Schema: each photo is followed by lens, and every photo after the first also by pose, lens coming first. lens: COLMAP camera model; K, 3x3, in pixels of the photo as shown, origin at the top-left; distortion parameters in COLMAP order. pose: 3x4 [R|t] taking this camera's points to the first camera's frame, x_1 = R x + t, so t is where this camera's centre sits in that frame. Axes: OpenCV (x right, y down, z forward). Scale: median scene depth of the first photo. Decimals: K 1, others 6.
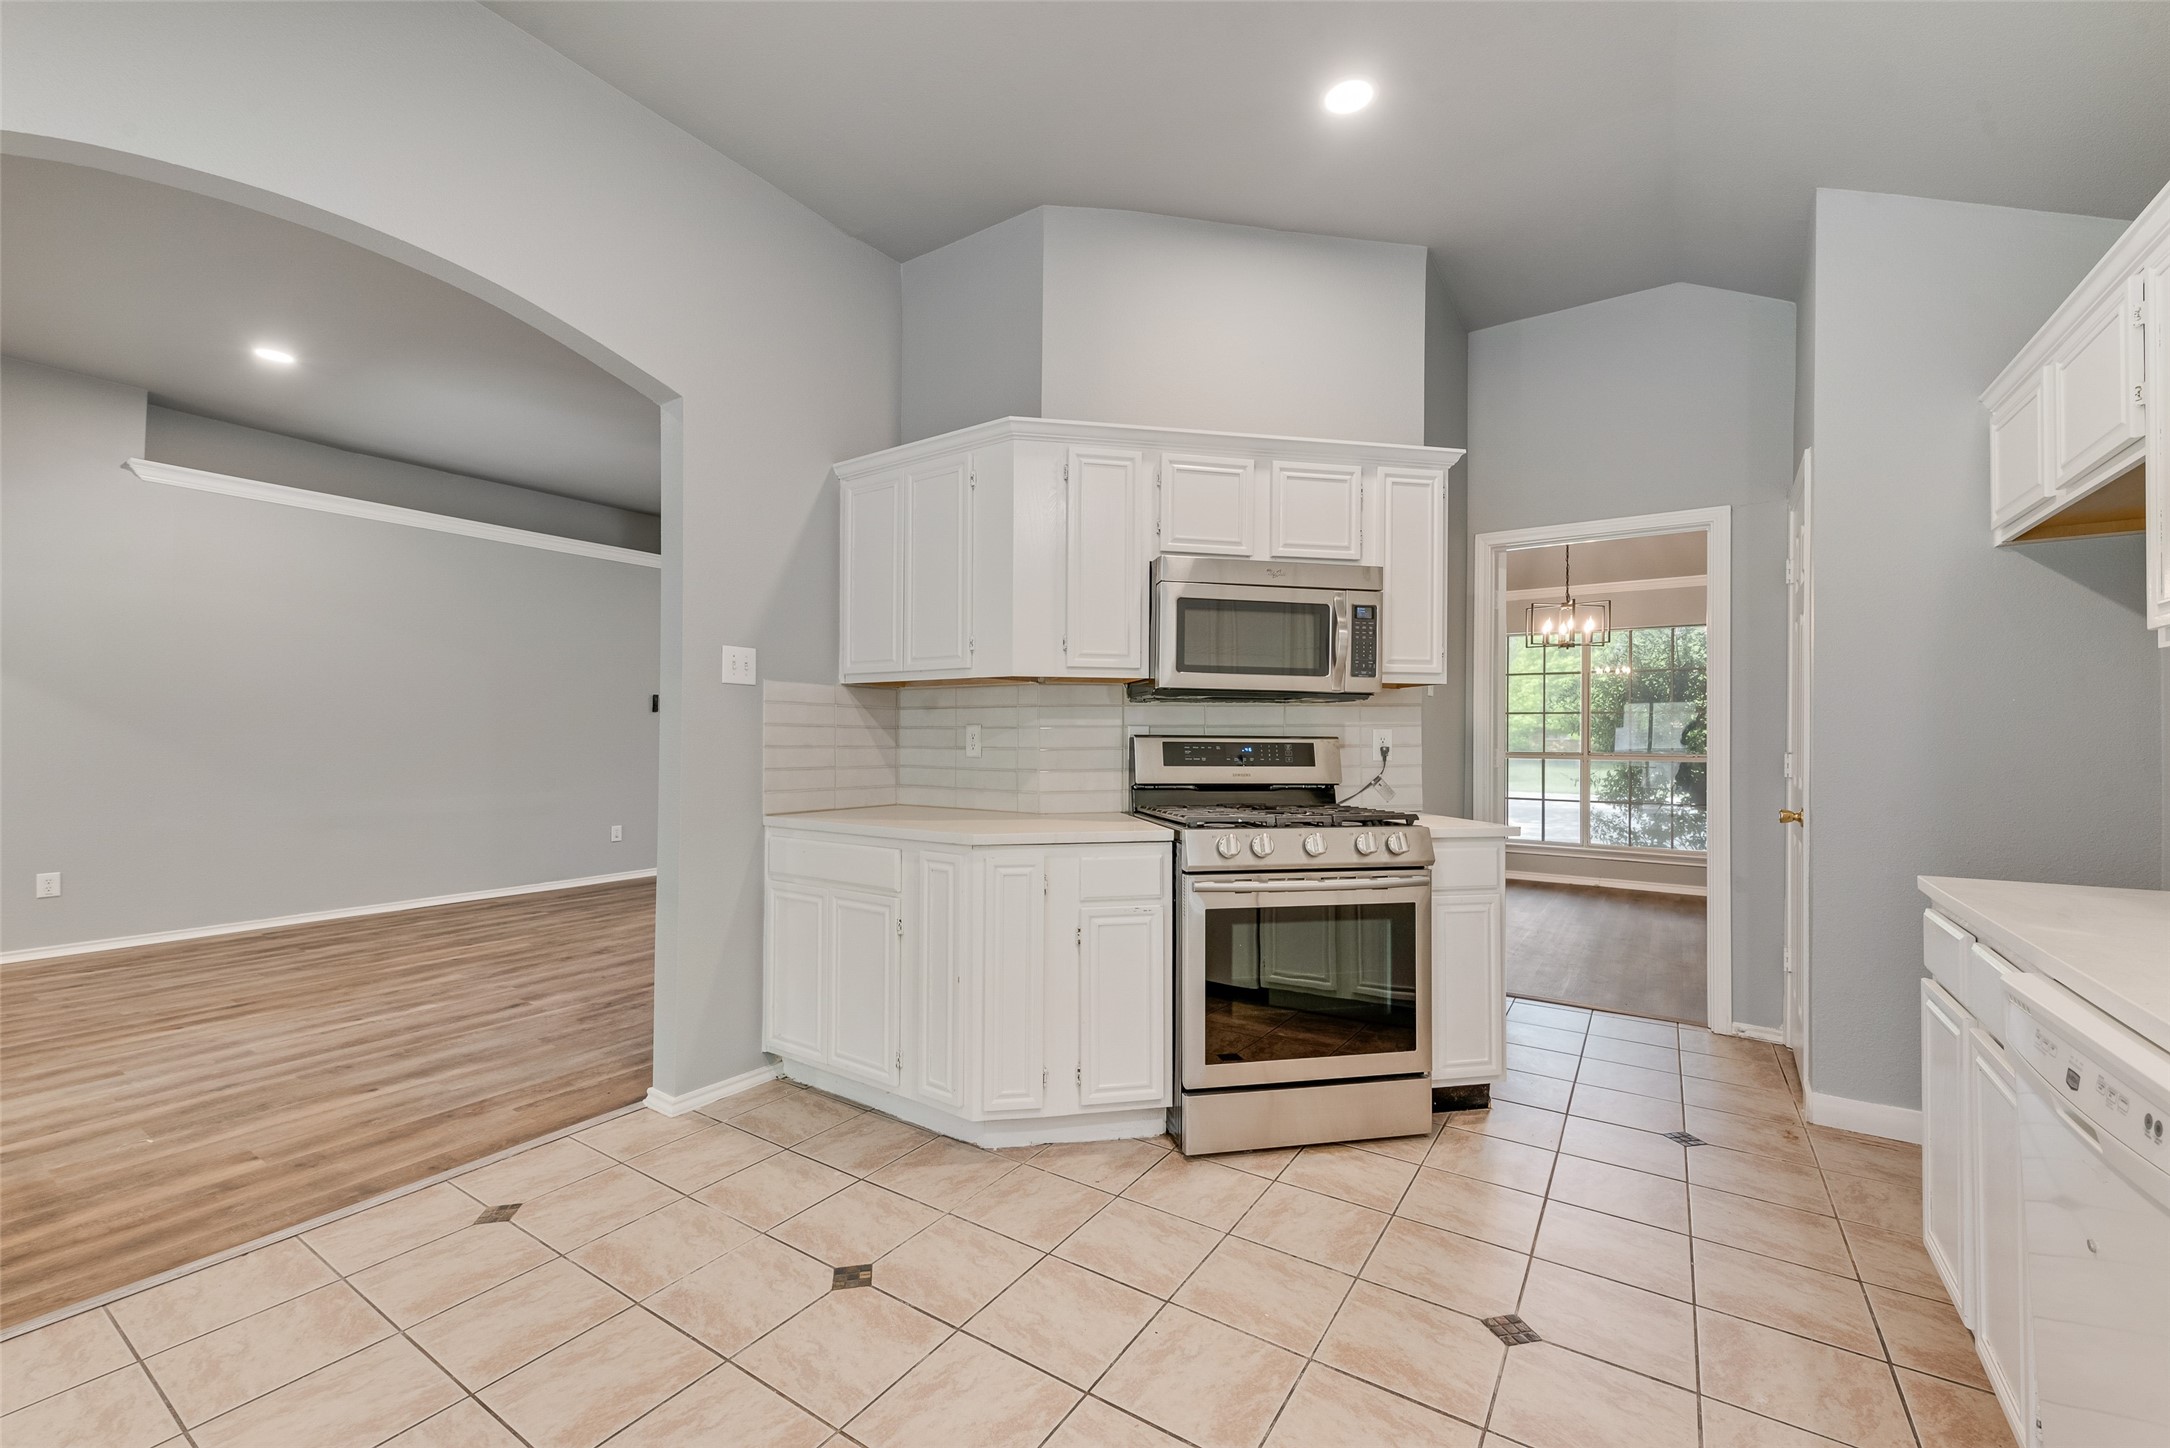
lens RADIAL K [[883.3, 0, 1085.0], [0, 883.3, 724.0], [0, 0, 1]] dist [0.001134, 0.000049]
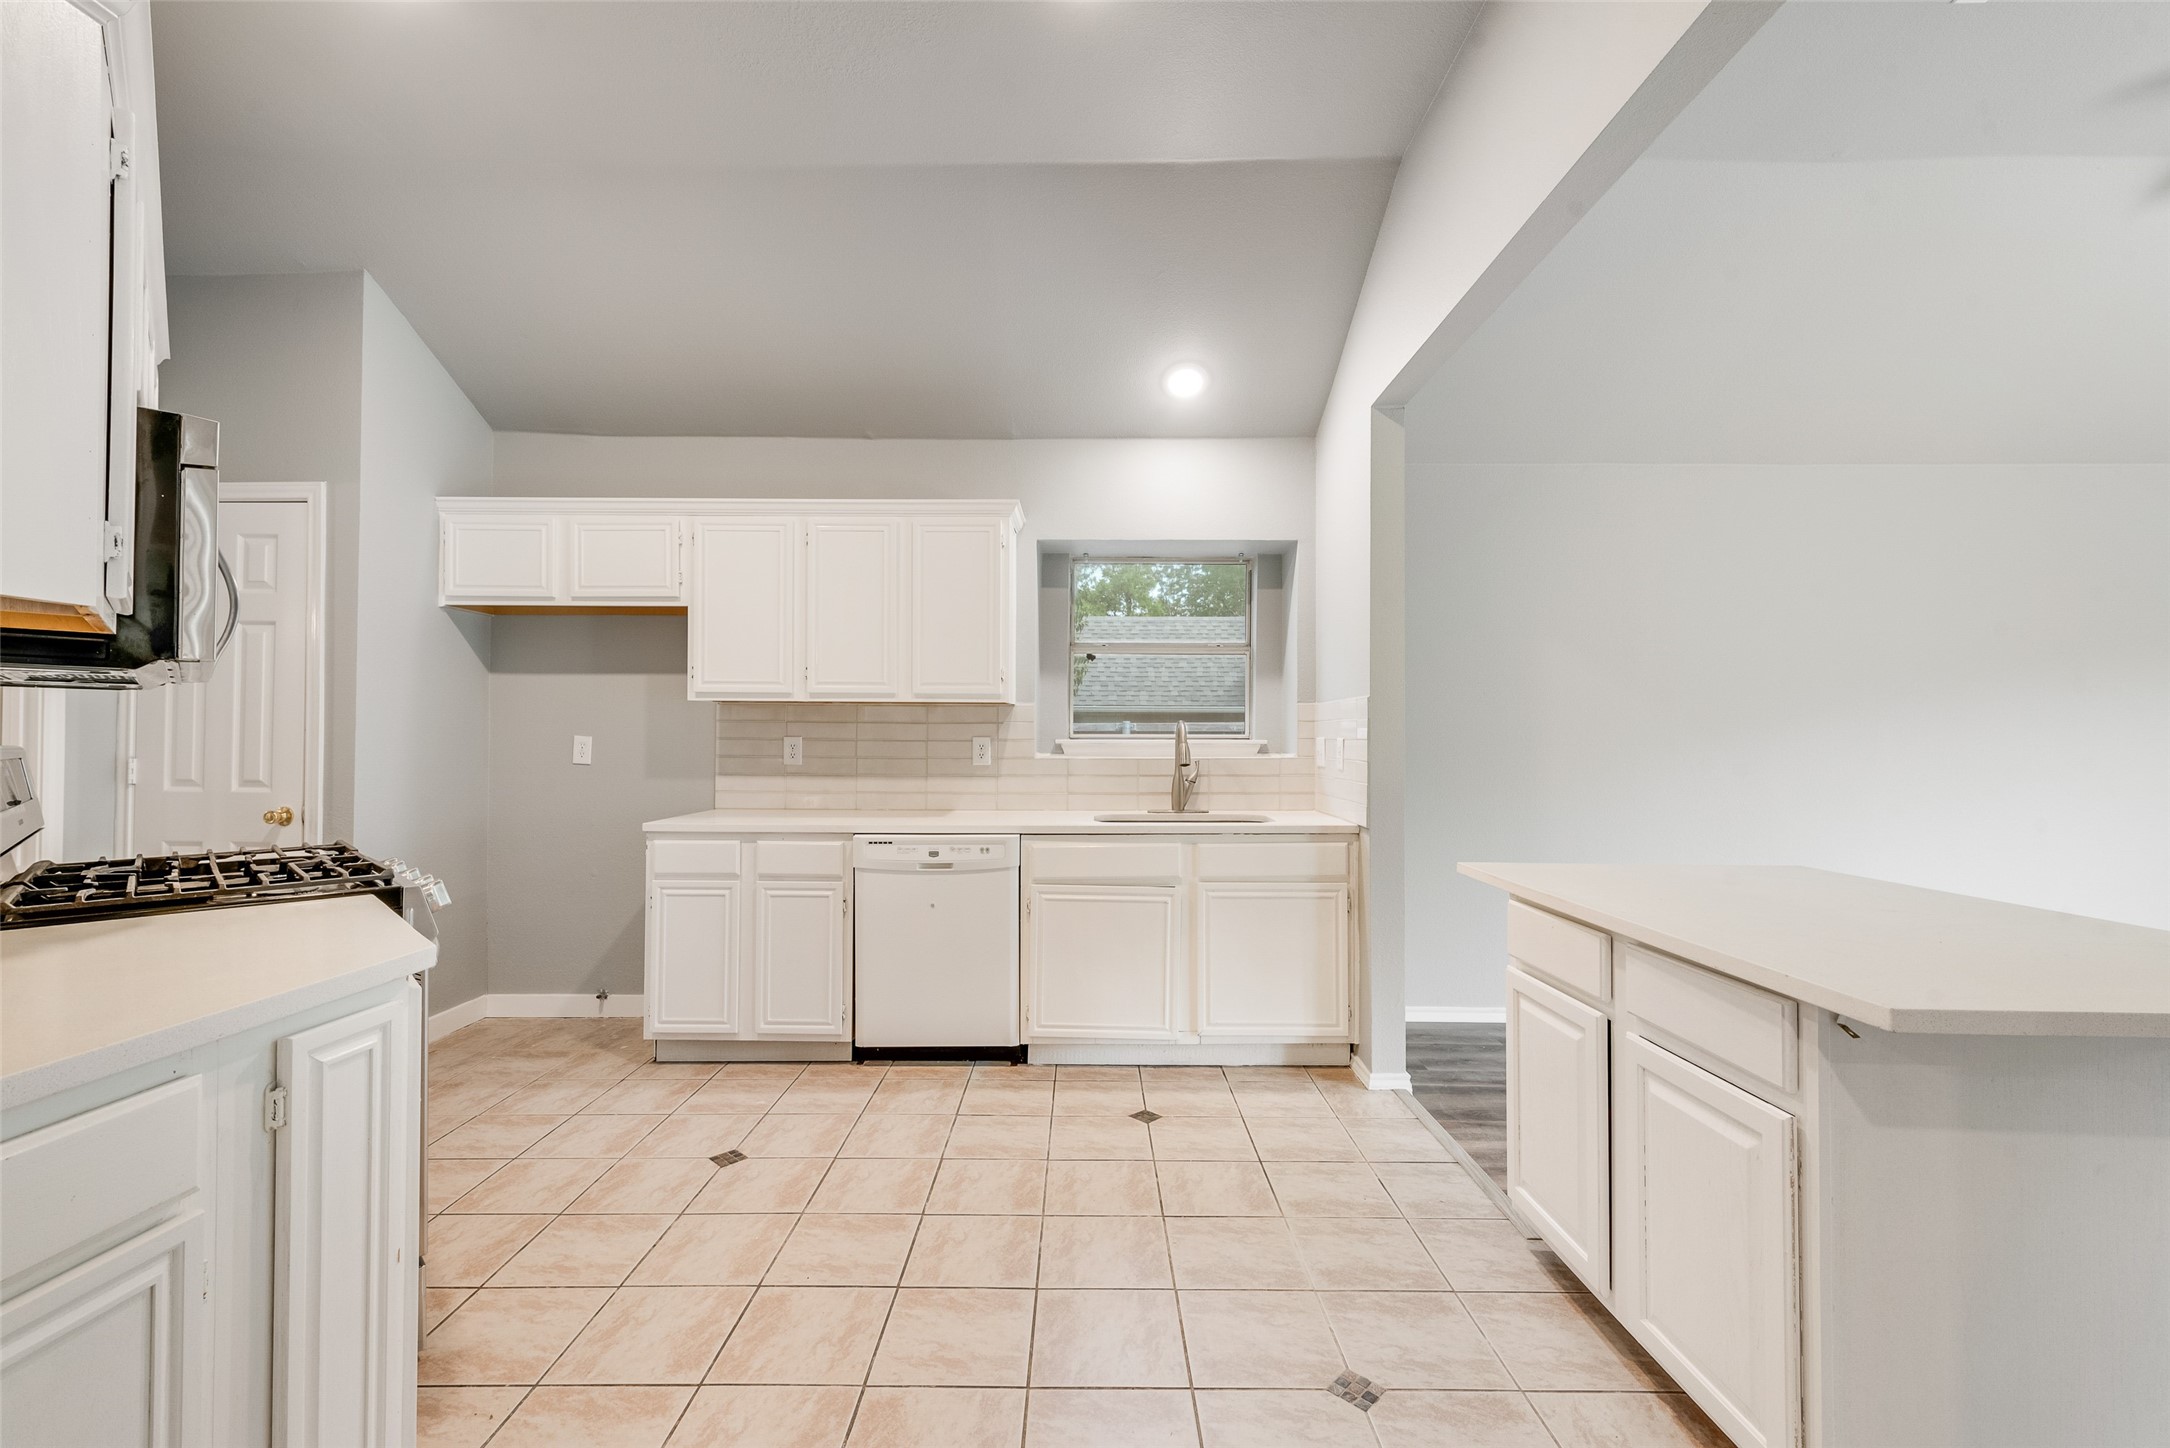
lens RADIAL K [[901.8, 0, 1080.9], [0, 901.8, 727.2], [0, 0, 1]] dist [0.001273, 0.000146]
pose [[-0.548577, 0.009222, 0.836049, -0.862907], [-0.015430, 0.999657, -0.021151, 0.006612], [-0.835957, -0.024504, -0.548247, 1.086770]]
